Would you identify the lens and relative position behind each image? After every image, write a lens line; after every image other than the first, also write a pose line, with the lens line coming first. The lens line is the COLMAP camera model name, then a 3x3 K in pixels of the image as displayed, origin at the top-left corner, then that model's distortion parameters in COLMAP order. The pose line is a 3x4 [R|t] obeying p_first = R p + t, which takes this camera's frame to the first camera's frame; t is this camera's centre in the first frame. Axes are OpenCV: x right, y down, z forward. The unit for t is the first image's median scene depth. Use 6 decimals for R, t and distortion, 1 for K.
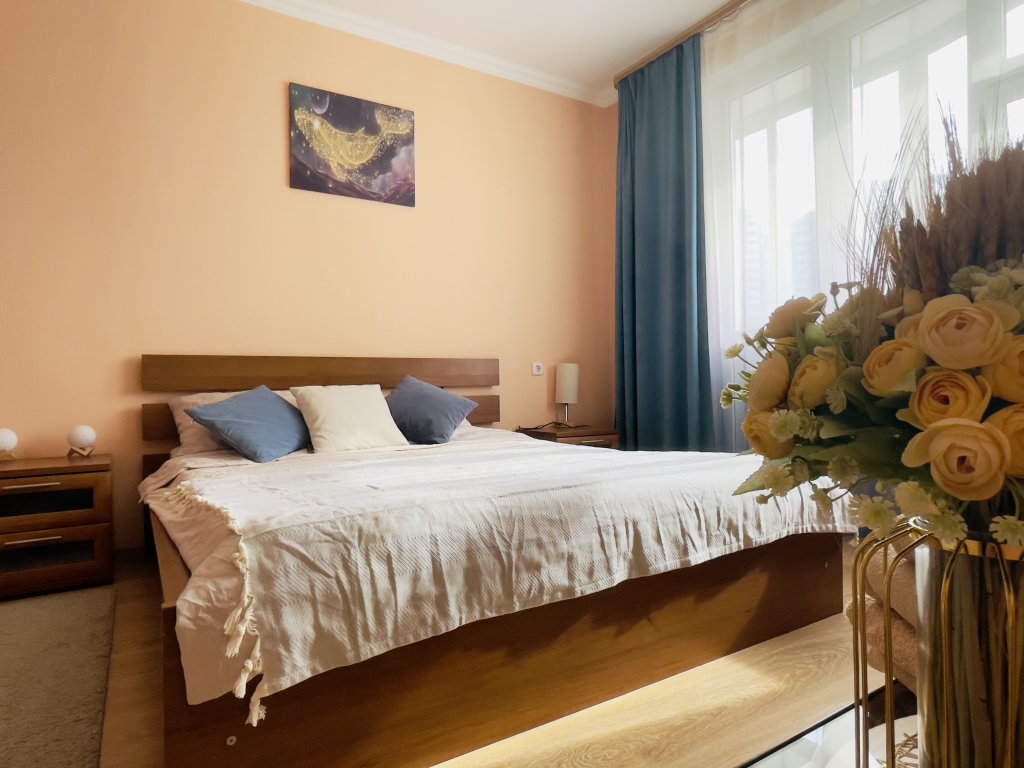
lens RADIAL K [[601.0, 0, 513.2], [0, 601.0, 384.7], [0, 0, 1]] dist [-0.003099, -0.000790]
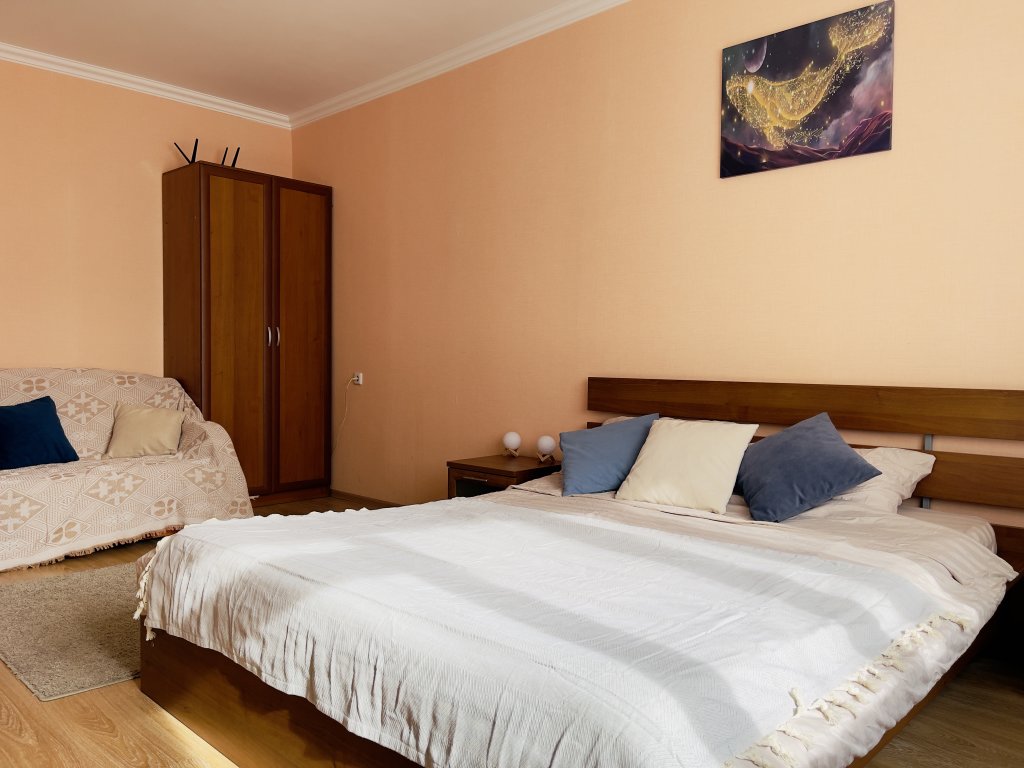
lens RADIAL K [[755.3, 0, 511.8], [0, 755.3, 389.4], [0, 0, 1]] dist [0.026046, -0.021907]
pose [[0.261691, 0.056561, -0.963493, 0.576881], [-0.011470, 0.998393, 0.055495, -0.087825], [0.965083, -0.003471, 0.261919, 0.431865]]
